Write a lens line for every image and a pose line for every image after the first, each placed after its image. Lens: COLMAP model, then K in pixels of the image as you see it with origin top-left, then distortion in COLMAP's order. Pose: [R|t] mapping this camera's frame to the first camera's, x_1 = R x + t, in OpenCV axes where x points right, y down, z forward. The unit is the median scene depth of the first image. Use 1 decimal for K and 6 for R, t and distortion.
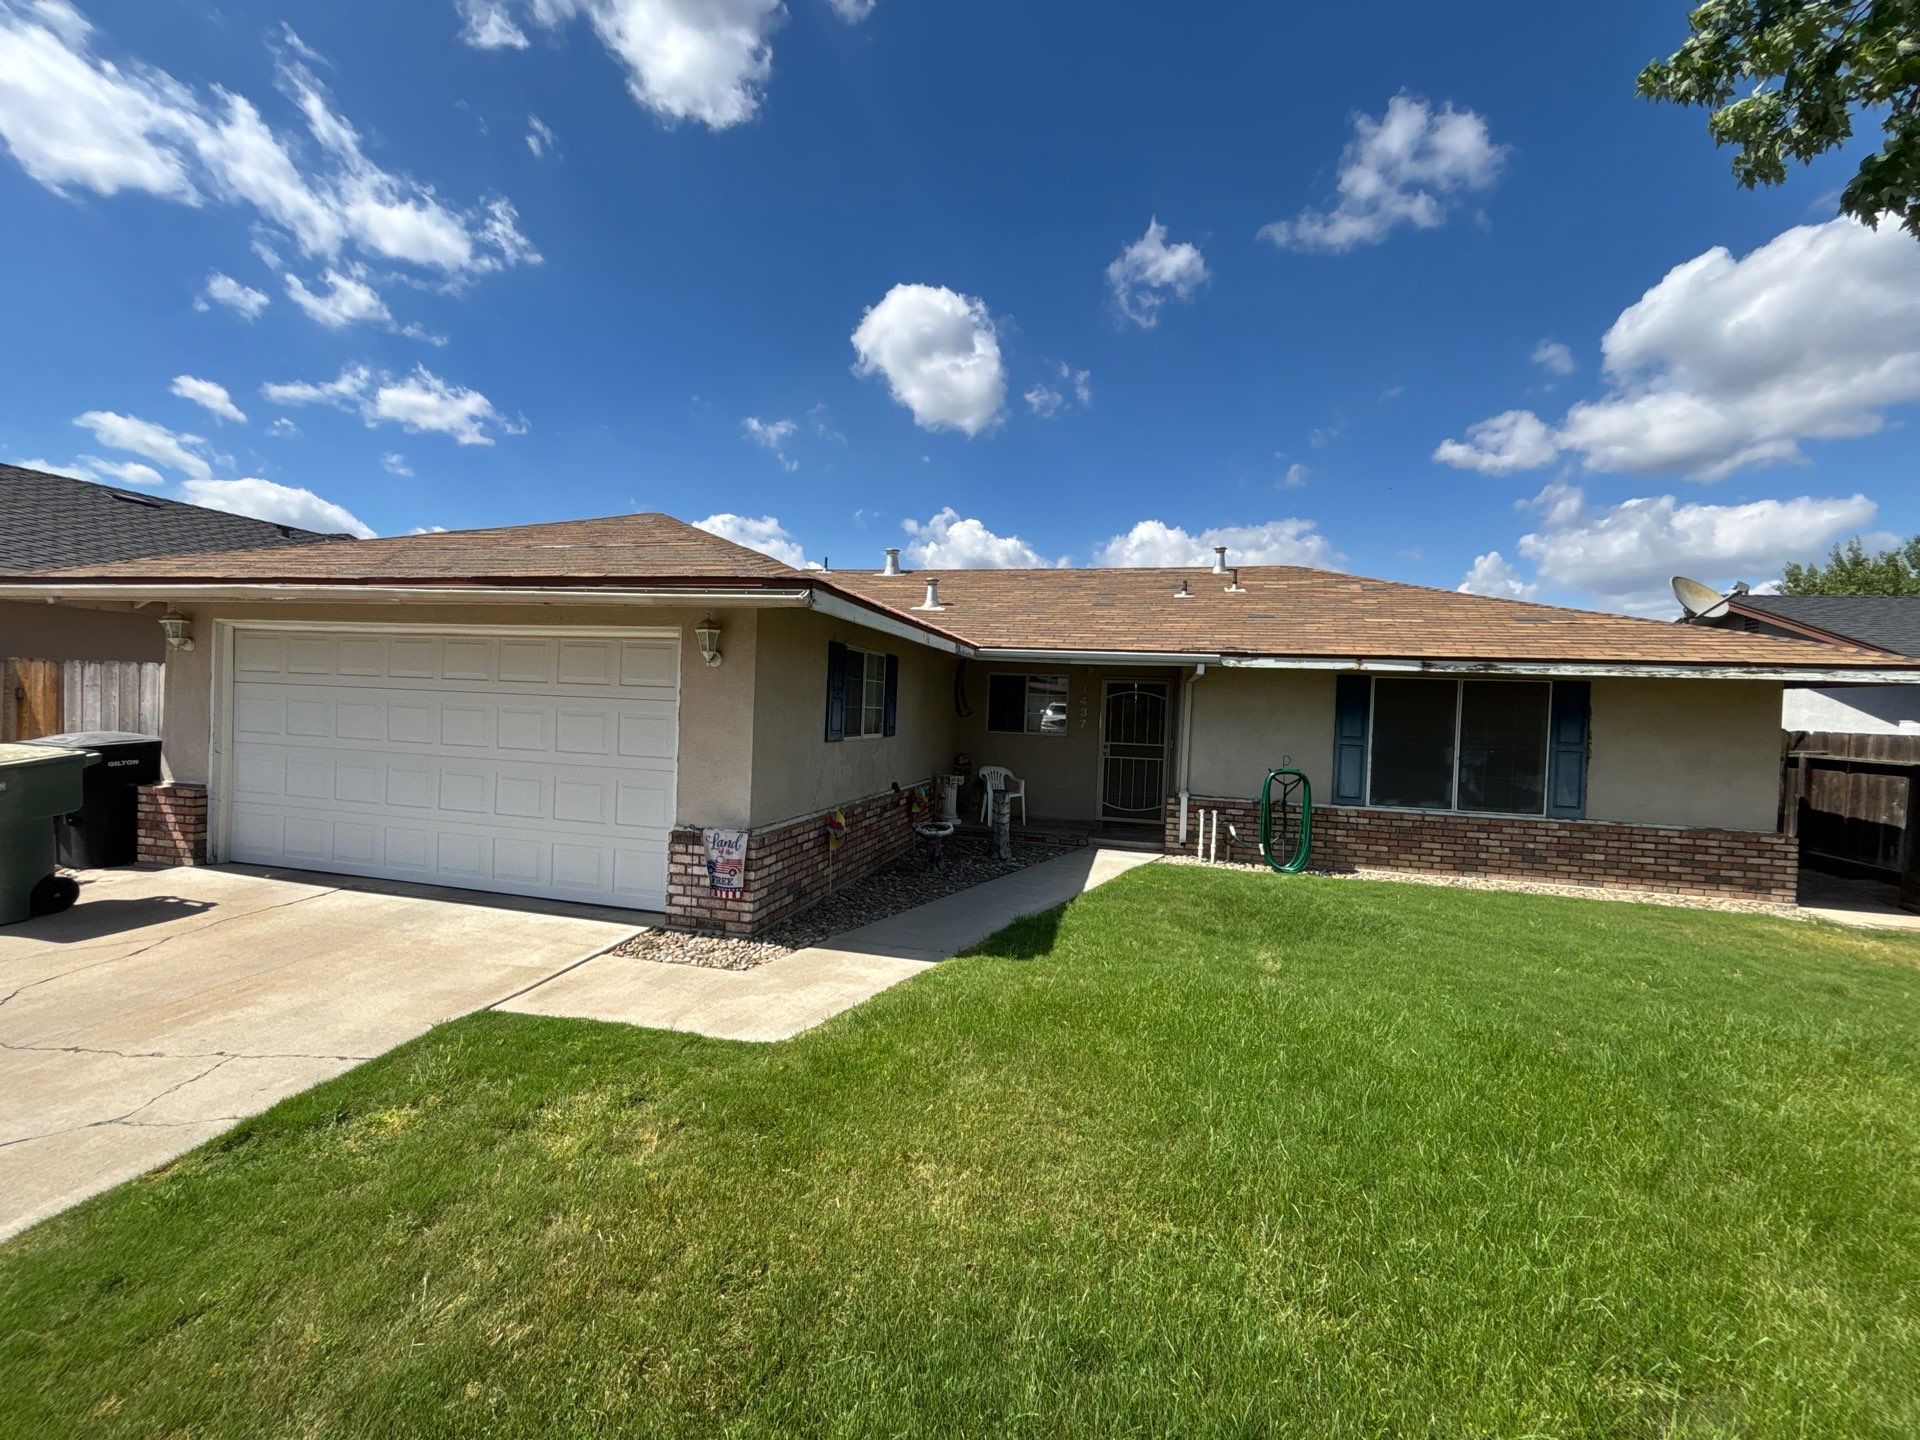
lens RADIAL K [[766.3, 0, 951.6], [0, 766.3, 714.9], [0, 0, 1]] dist [-0.000935, 0.000325]
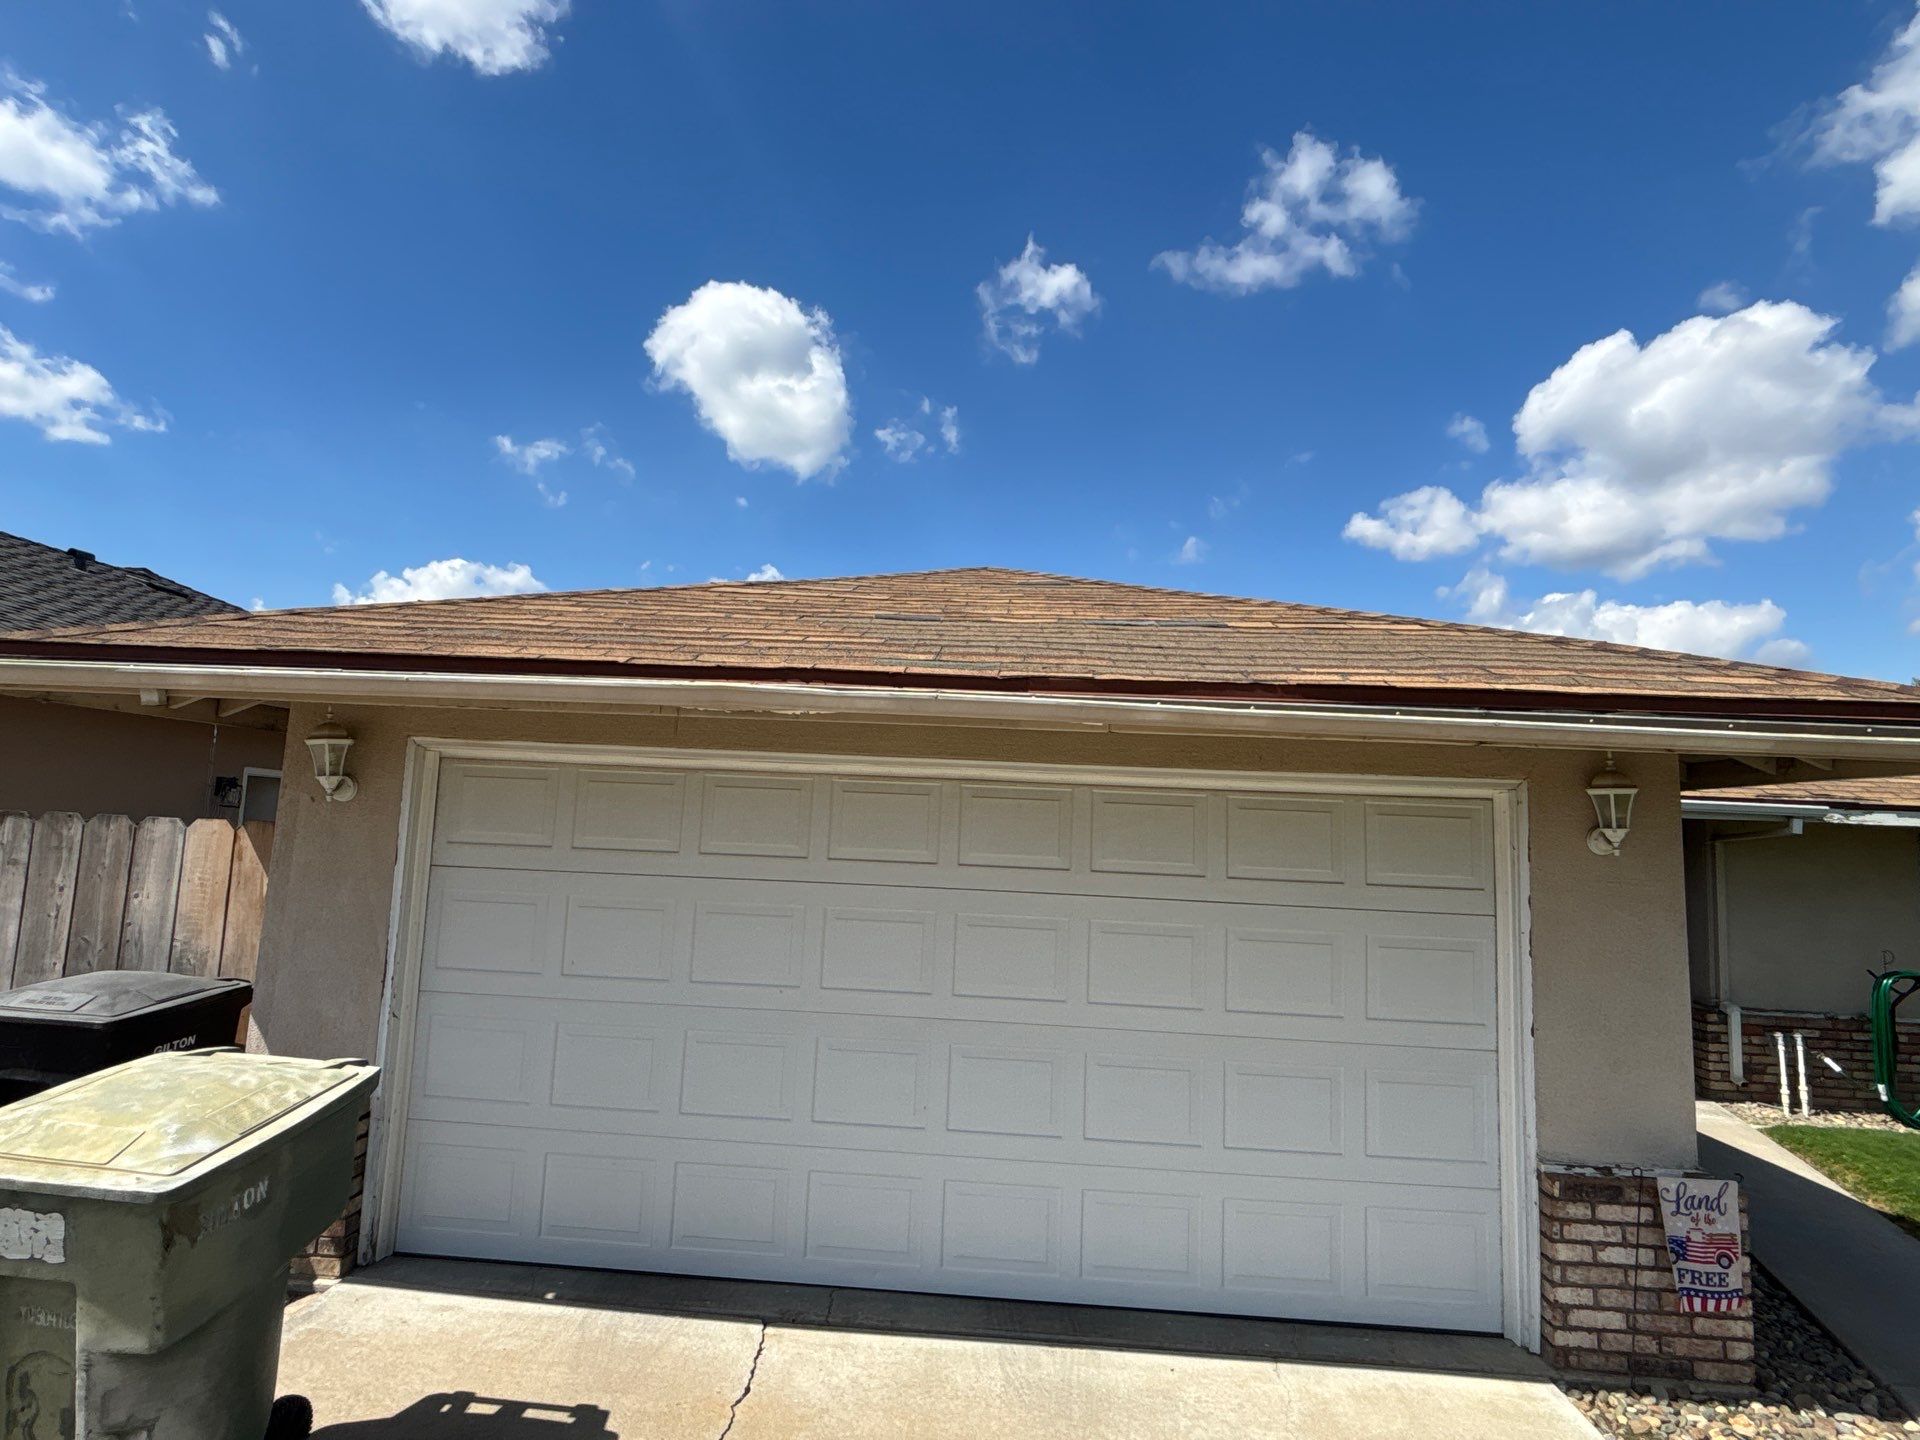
lens RADIAL K [[1017.2, 0, 920.4], [0, 1017.2, 697.9], [0, 0, 1]] dist [0.003230, 0.001988]
pose [[0.984856, 0.022622, 0.171894, -0.718473], [0.000048, 0.991415, -0.130752, -0.062041], [-0.173376, 0.128780, 0.976400, 0.280777]]
